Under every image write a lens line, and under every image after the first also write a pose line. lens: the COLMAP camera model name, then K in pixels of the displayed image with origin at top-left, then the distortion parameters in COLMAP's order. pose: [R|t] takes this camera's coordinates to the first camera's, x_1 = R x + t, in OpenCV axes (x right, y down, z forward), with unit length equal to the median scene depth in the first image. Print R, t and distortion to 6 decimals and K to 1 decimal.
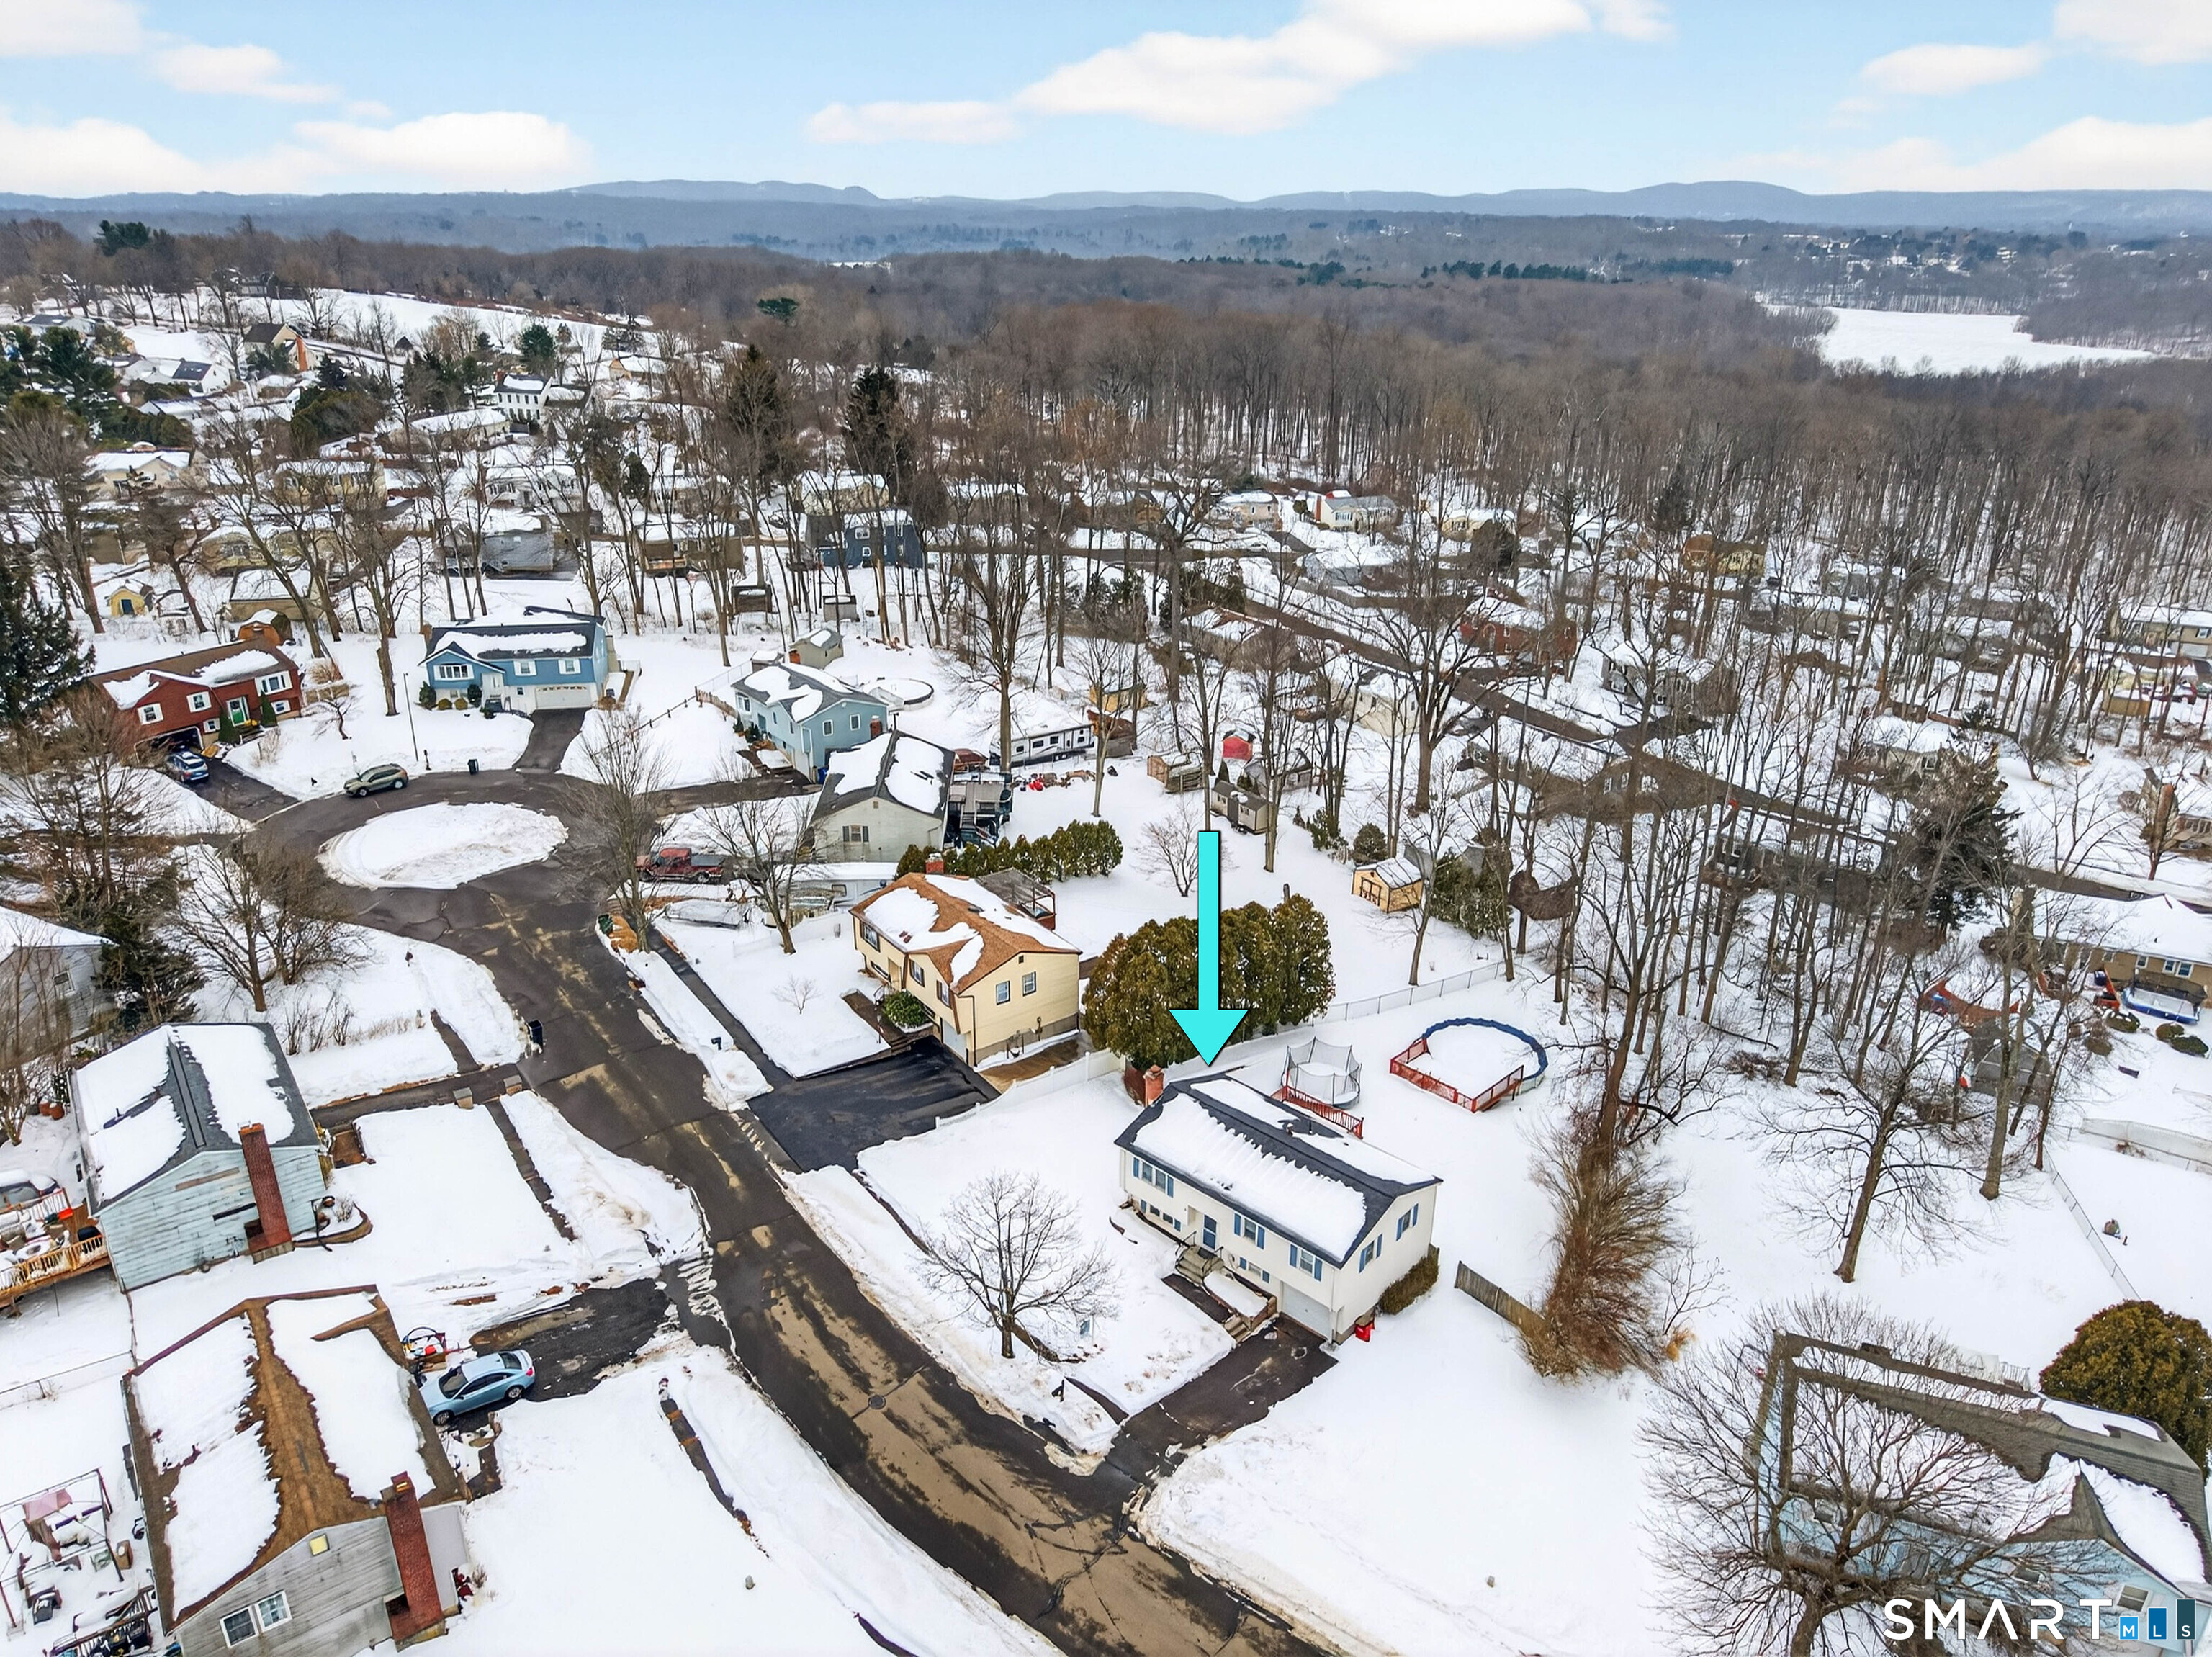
lens RADIAL K [[1463.8, 0, 1113.3], [0, 1463.8, 833.9], [0, 0, 1]] dist [0.084154, -0.076291]
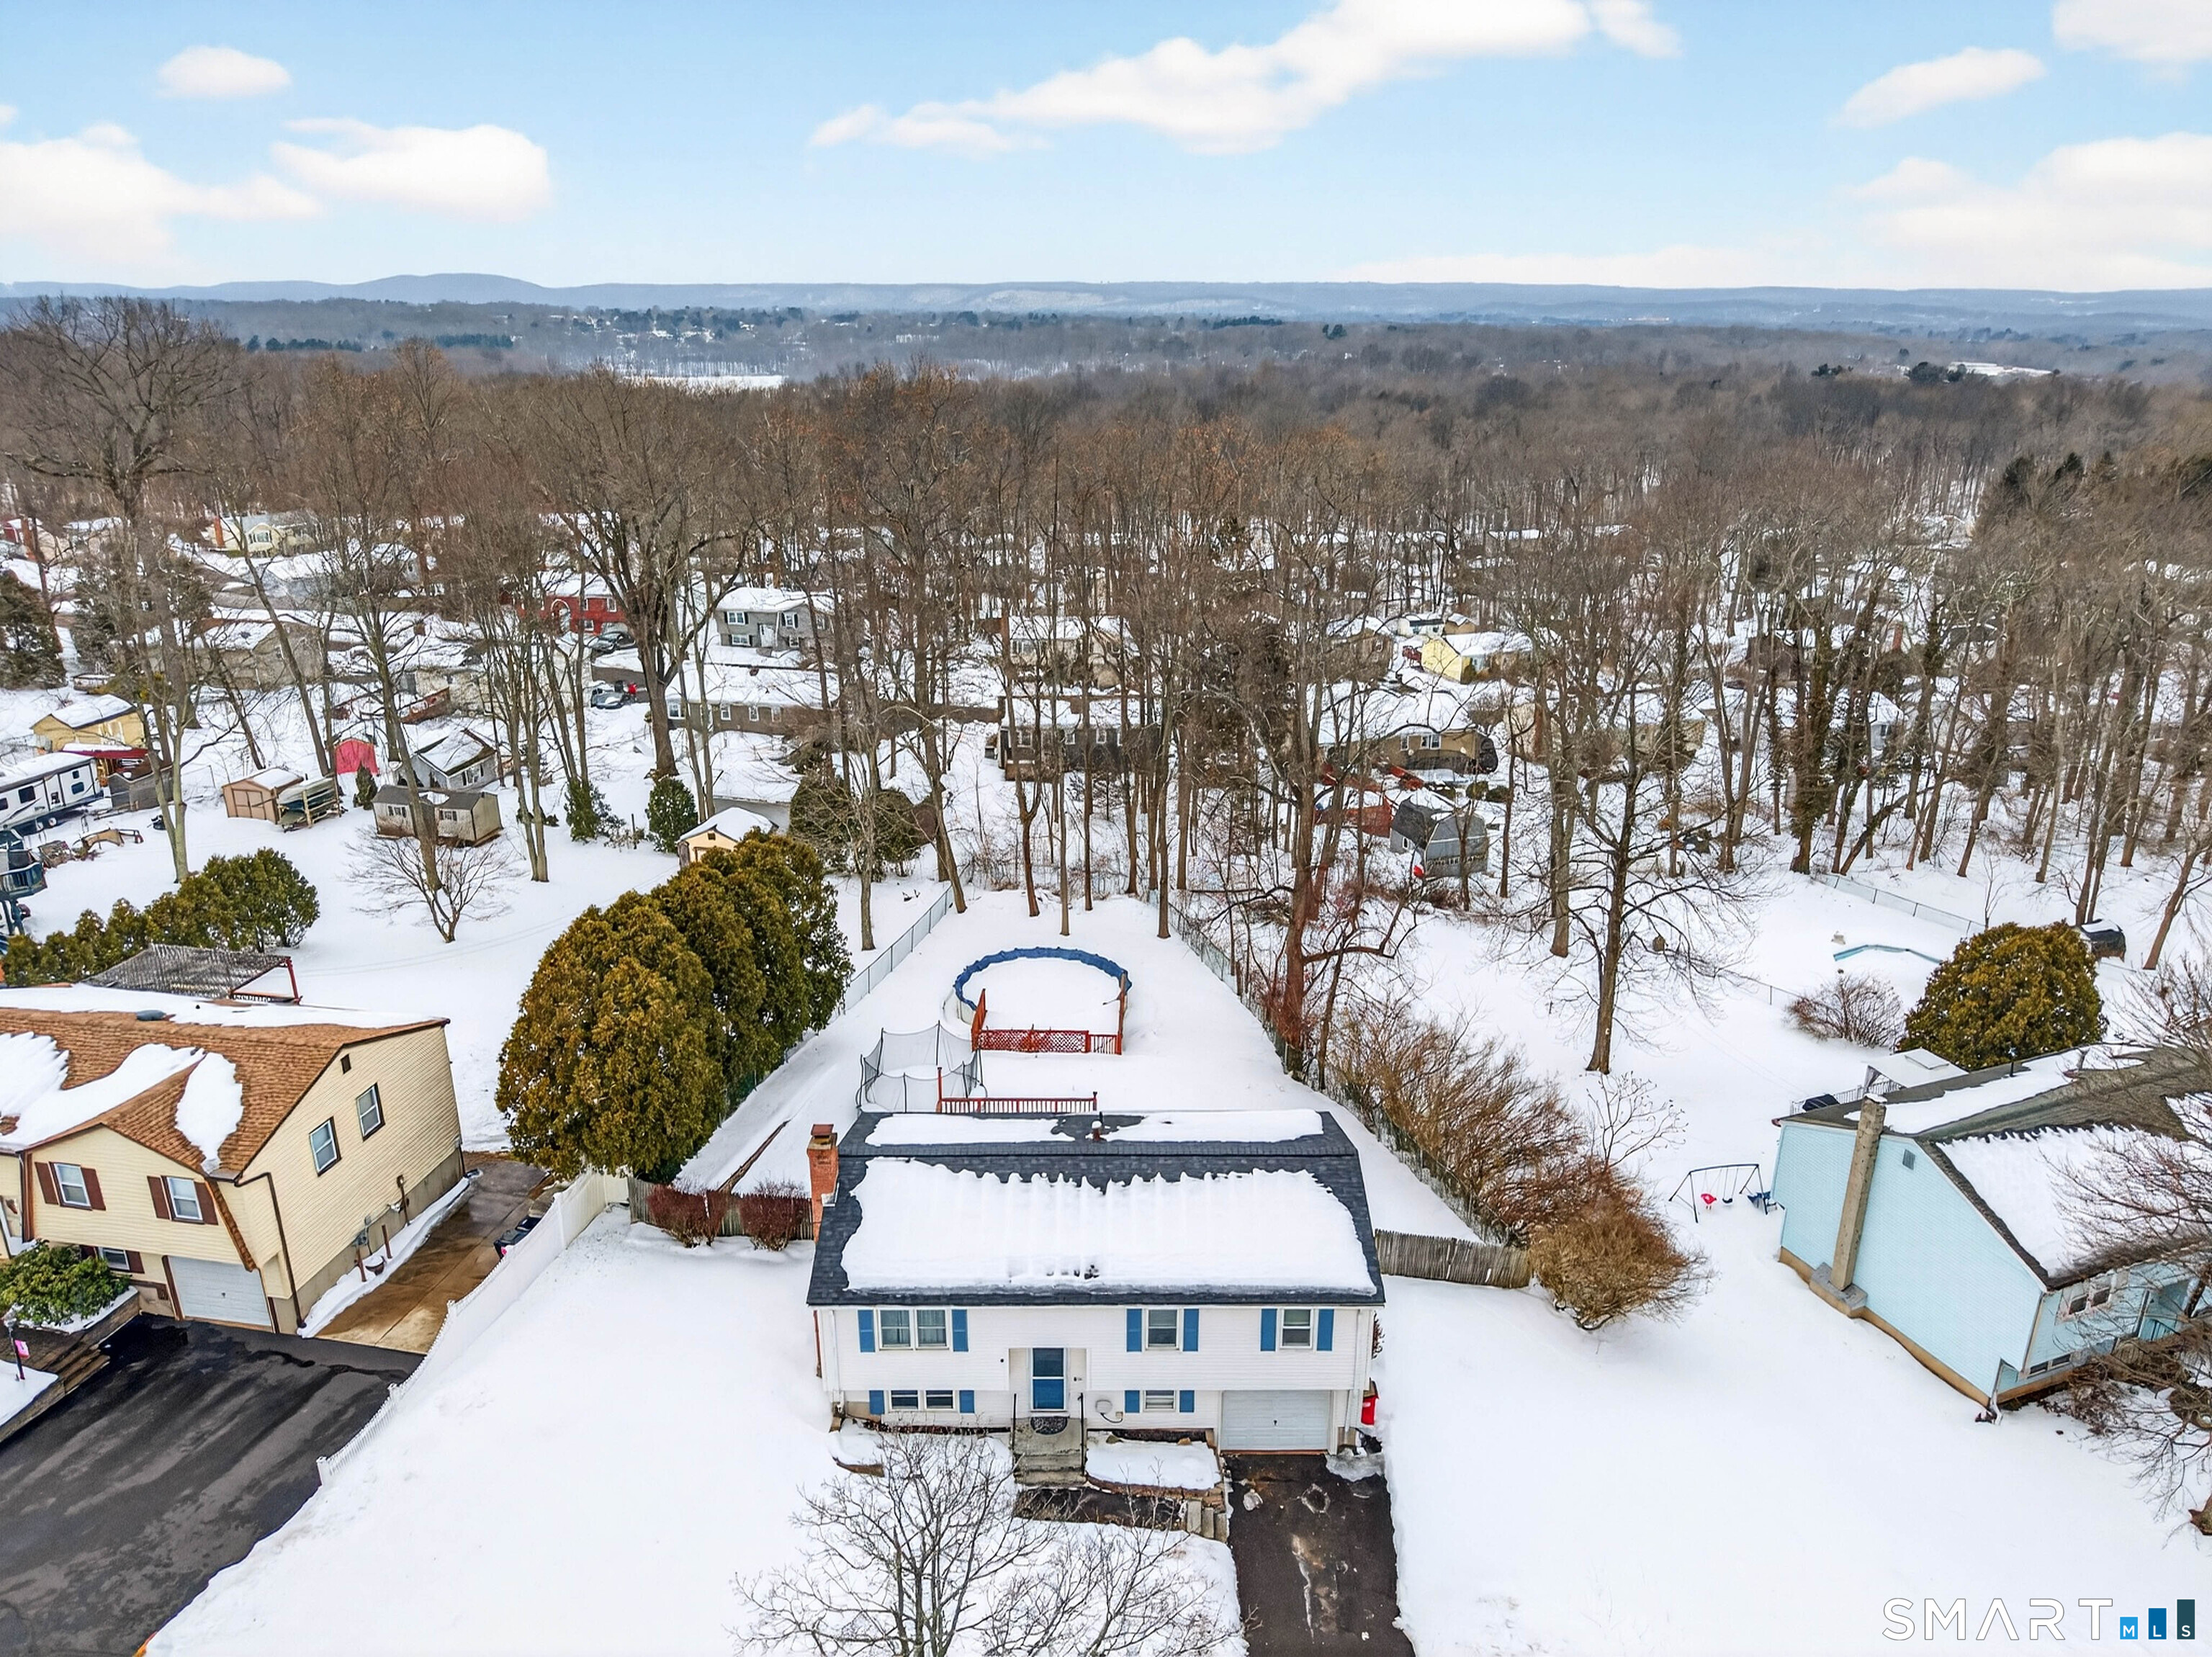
lens RADIAL K [[1463.8, 0, 1113.3], [0, 1463.8, 833.9], [0, 0, 1]] dist [0.084154, -0.076291]
pose [[0.734773, -0.238712, 0.634922, -0.165067], [0.270405, 0.961521, 0.048574, 0.057784], [-0.622085, 0.135995, 0.771048, 0.468237]]
